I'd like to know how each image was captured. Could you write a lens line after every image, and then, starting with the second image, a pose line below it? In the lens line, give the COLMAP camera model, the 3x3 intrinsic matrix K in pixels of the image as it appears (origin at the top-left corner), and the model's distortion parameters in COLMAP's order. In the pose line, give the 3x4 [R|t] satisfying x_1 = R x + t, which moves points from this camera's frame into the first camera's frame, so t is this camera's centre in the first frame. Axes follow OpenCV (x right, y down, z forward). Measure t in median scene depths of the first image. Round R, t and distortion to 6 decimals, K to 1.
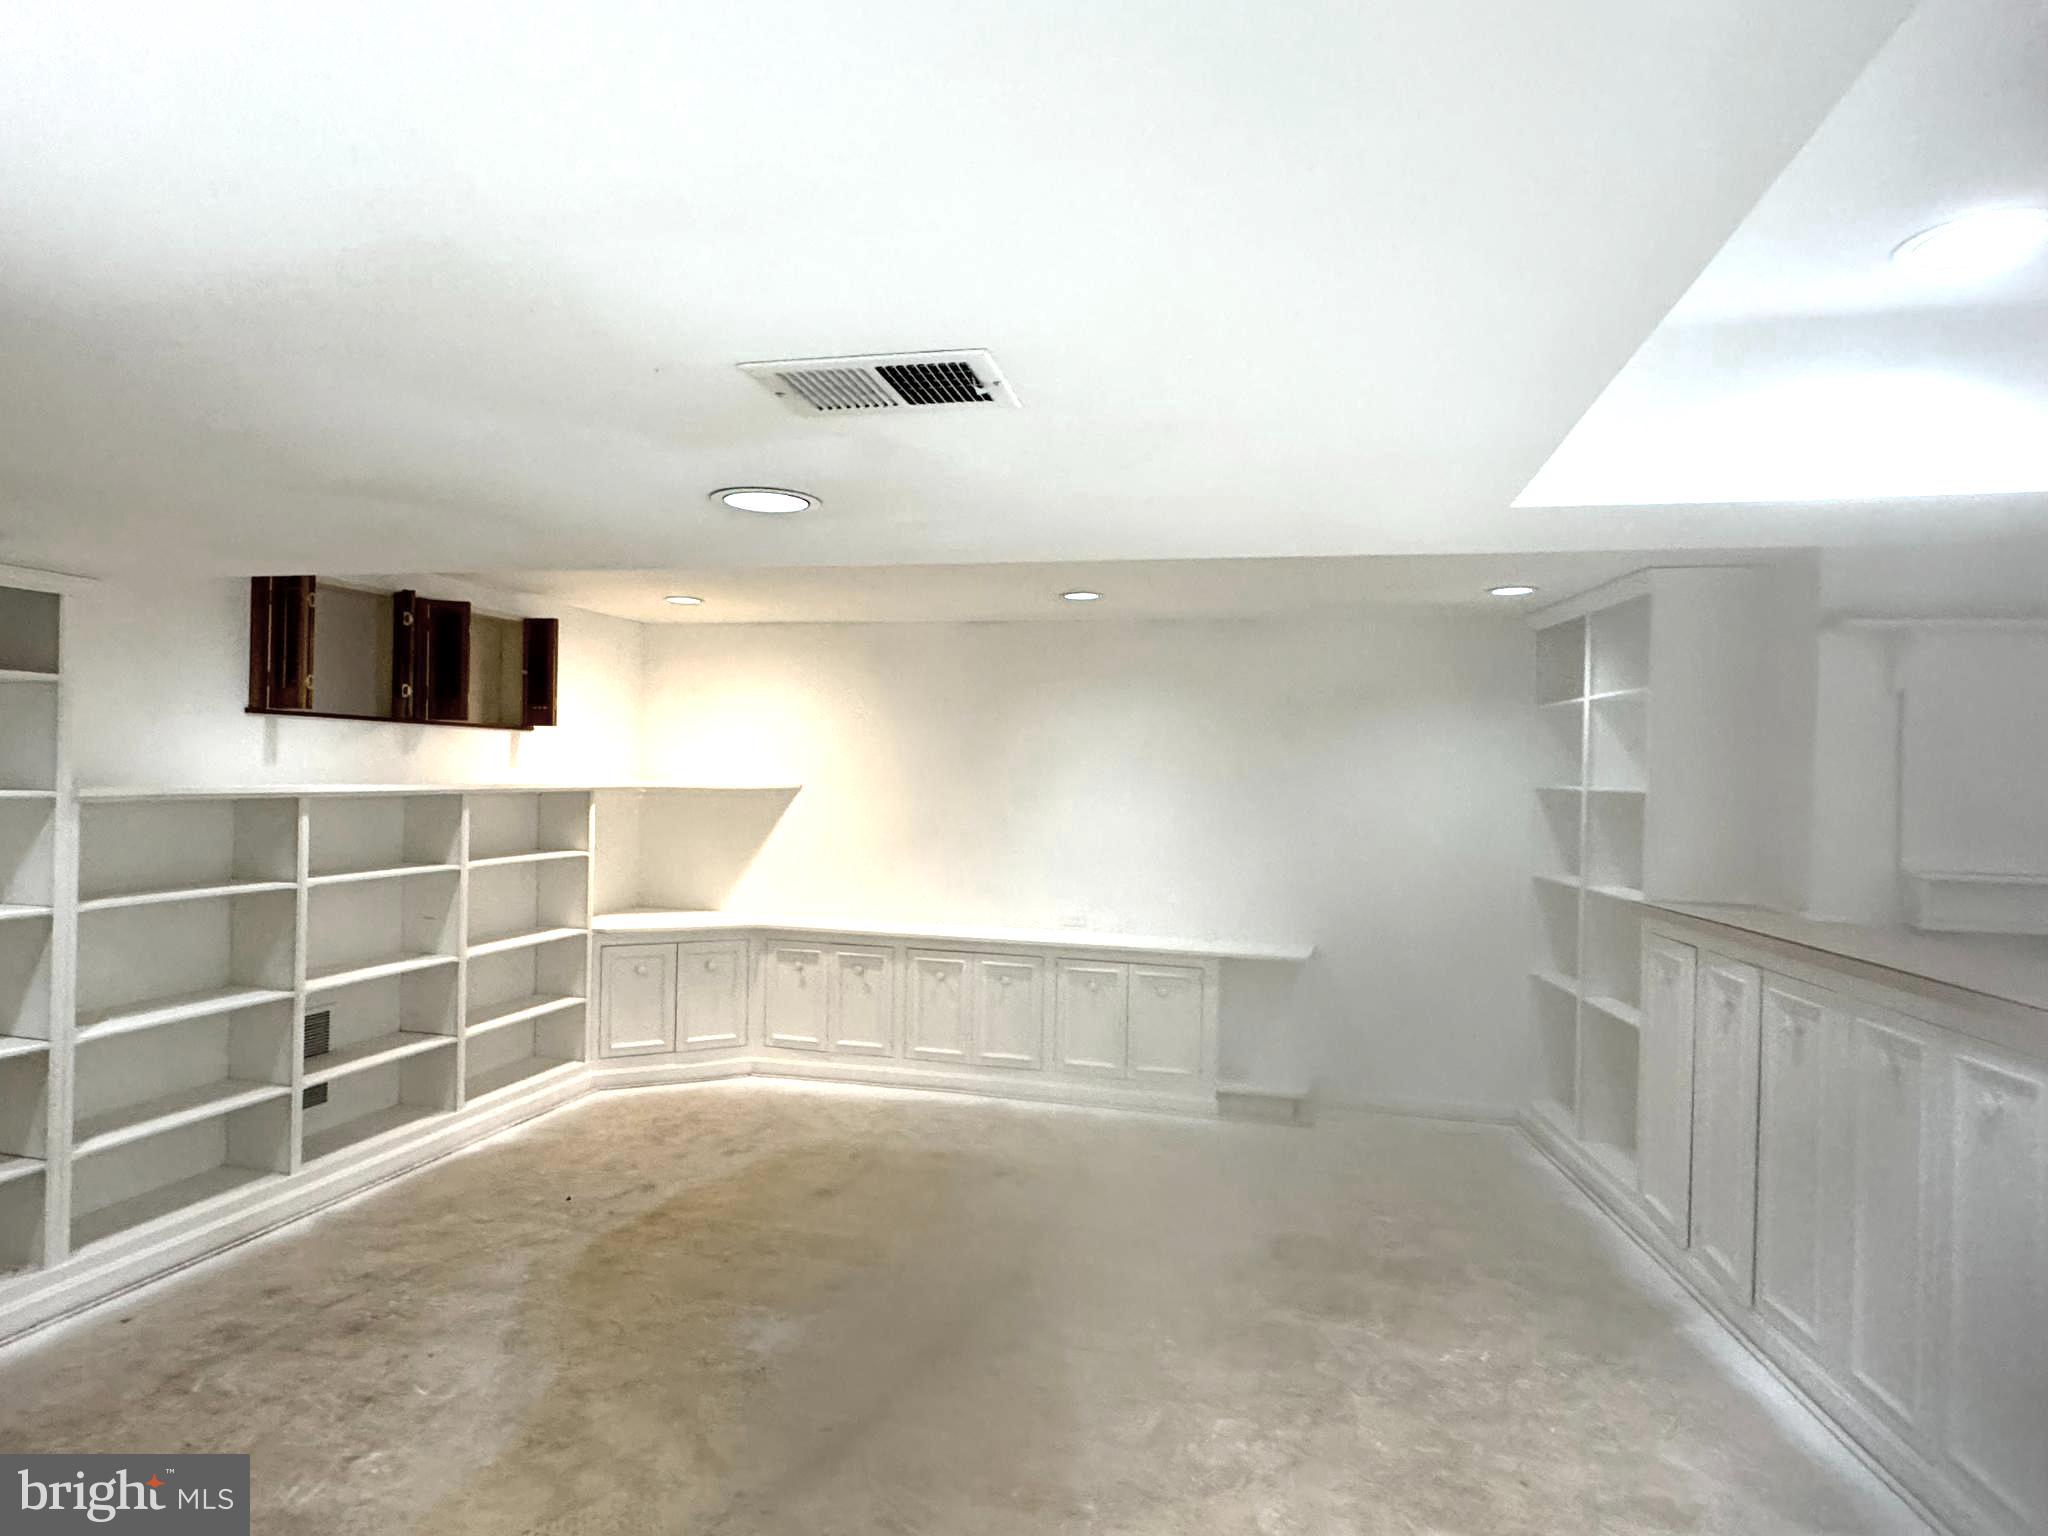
lens RADIAL K [[1132.0, 0, 1023.8], [0, 1132.0, 758.8], [0, 0, 1]] dist [-0.007711, 0.000657]
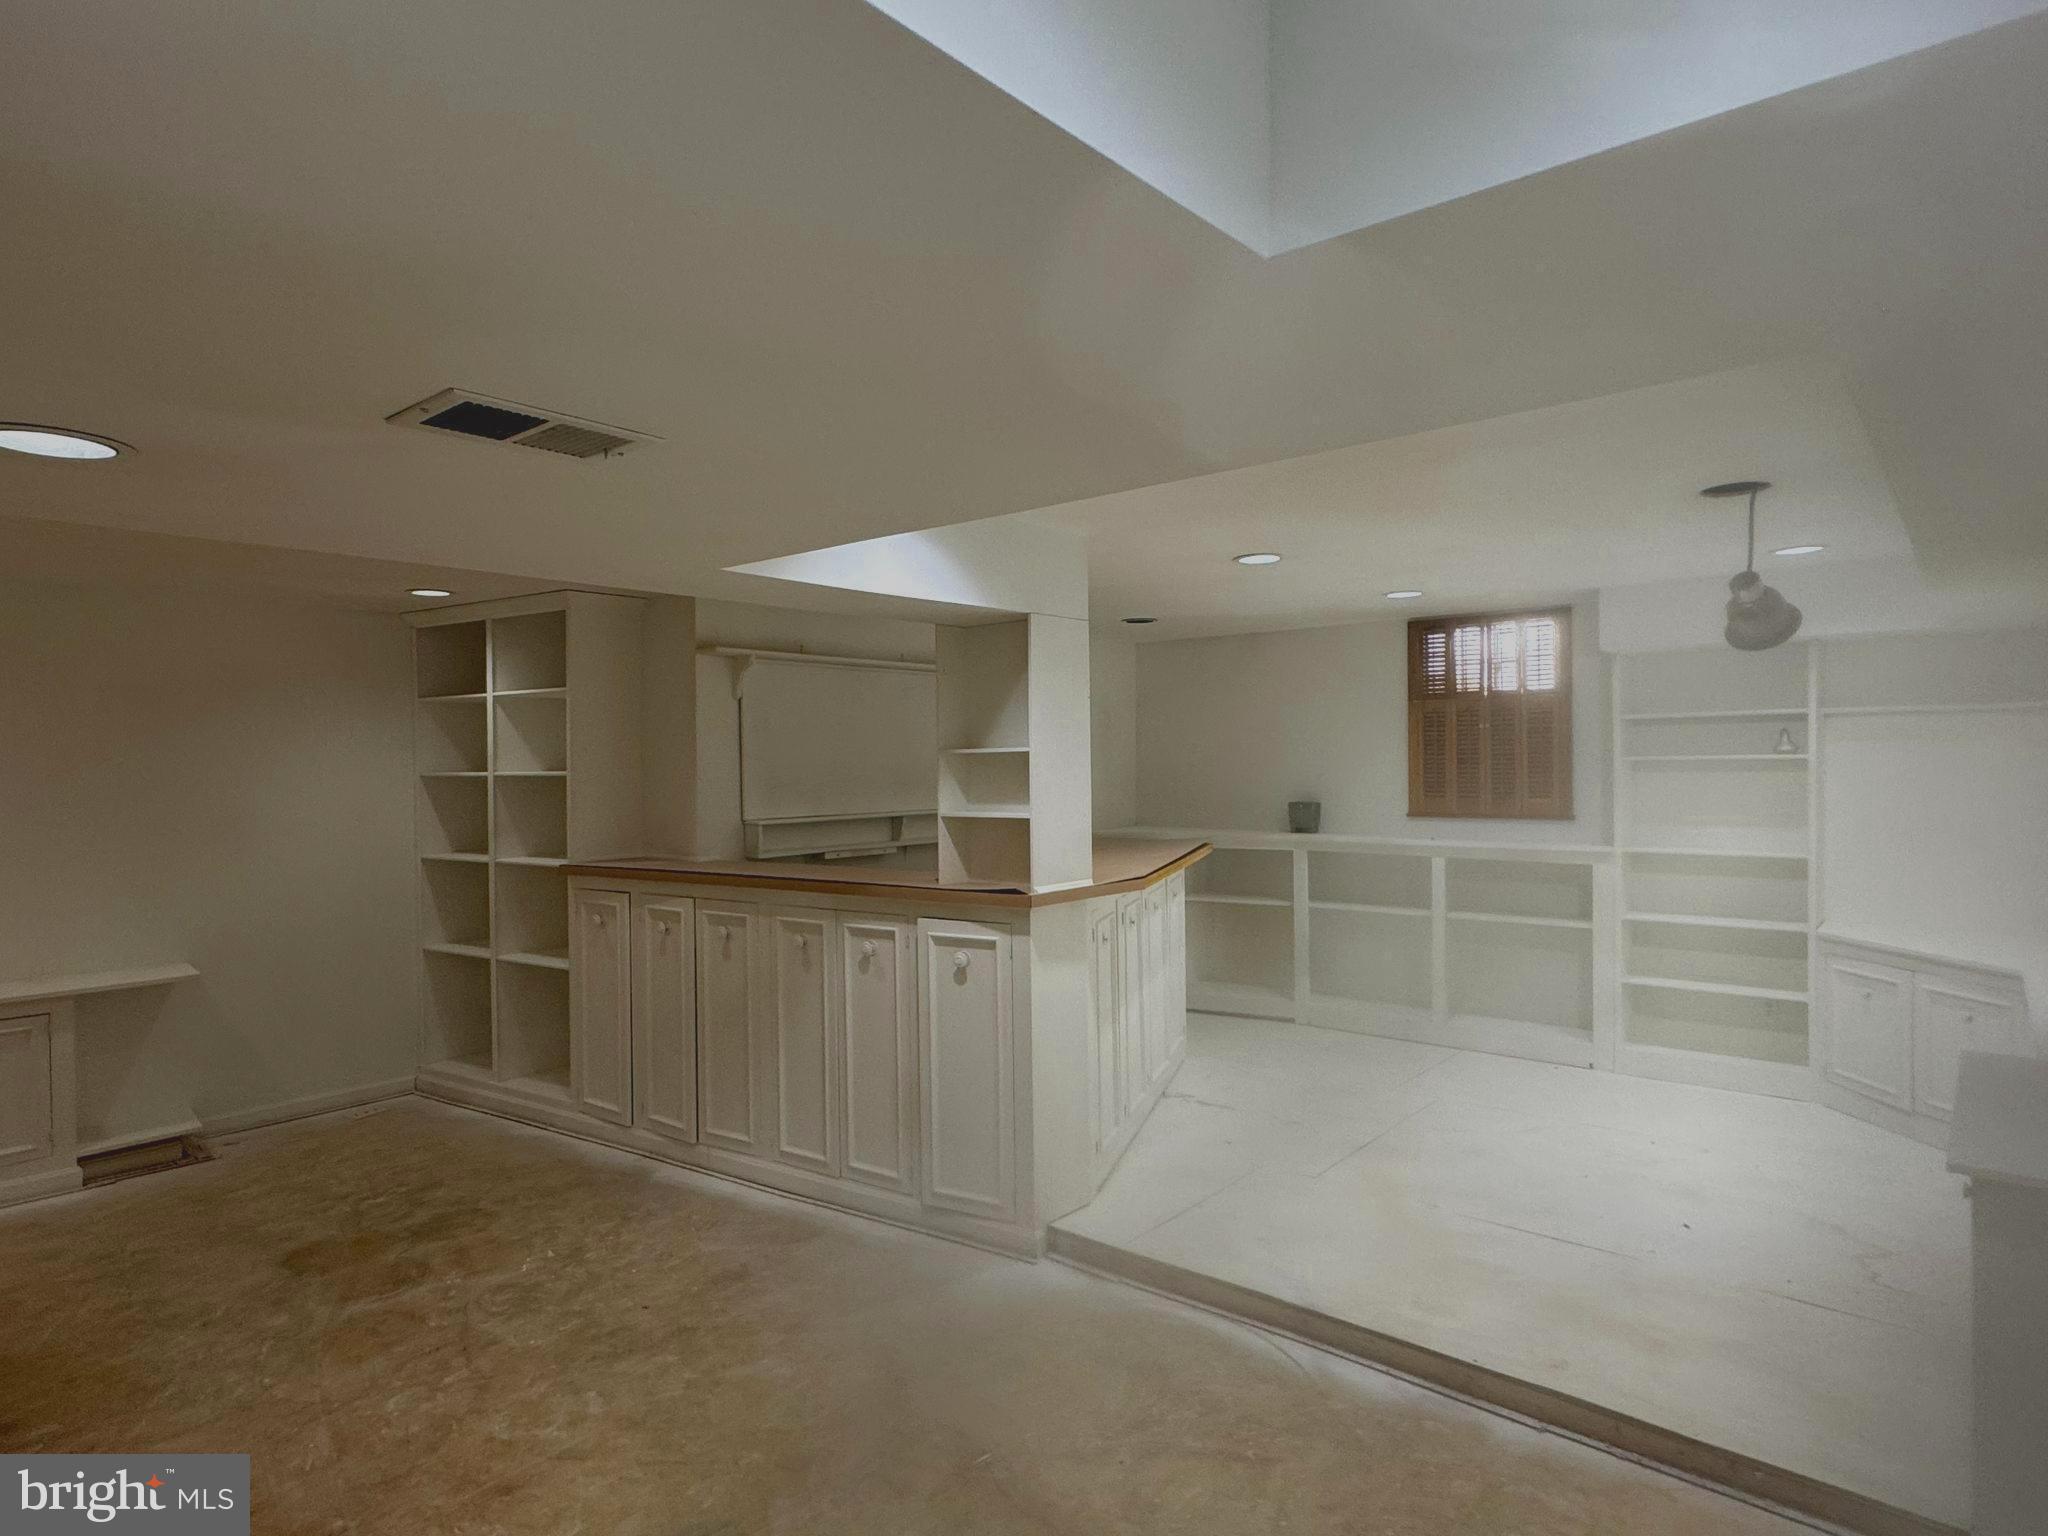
lens RADIAL K [[1132.0, 0, 1022.9], [0, 1132.0, 774.6], [0, 0, 1]] dist [-0.007711, 0.000657]
pose [[0.437008, -0.036955, 0.898698, -0.378700], [0.013466, 0.999312, 0.034545, -0.006758], [-0.899357, -0.002995, 0.437205, 0.031906]]
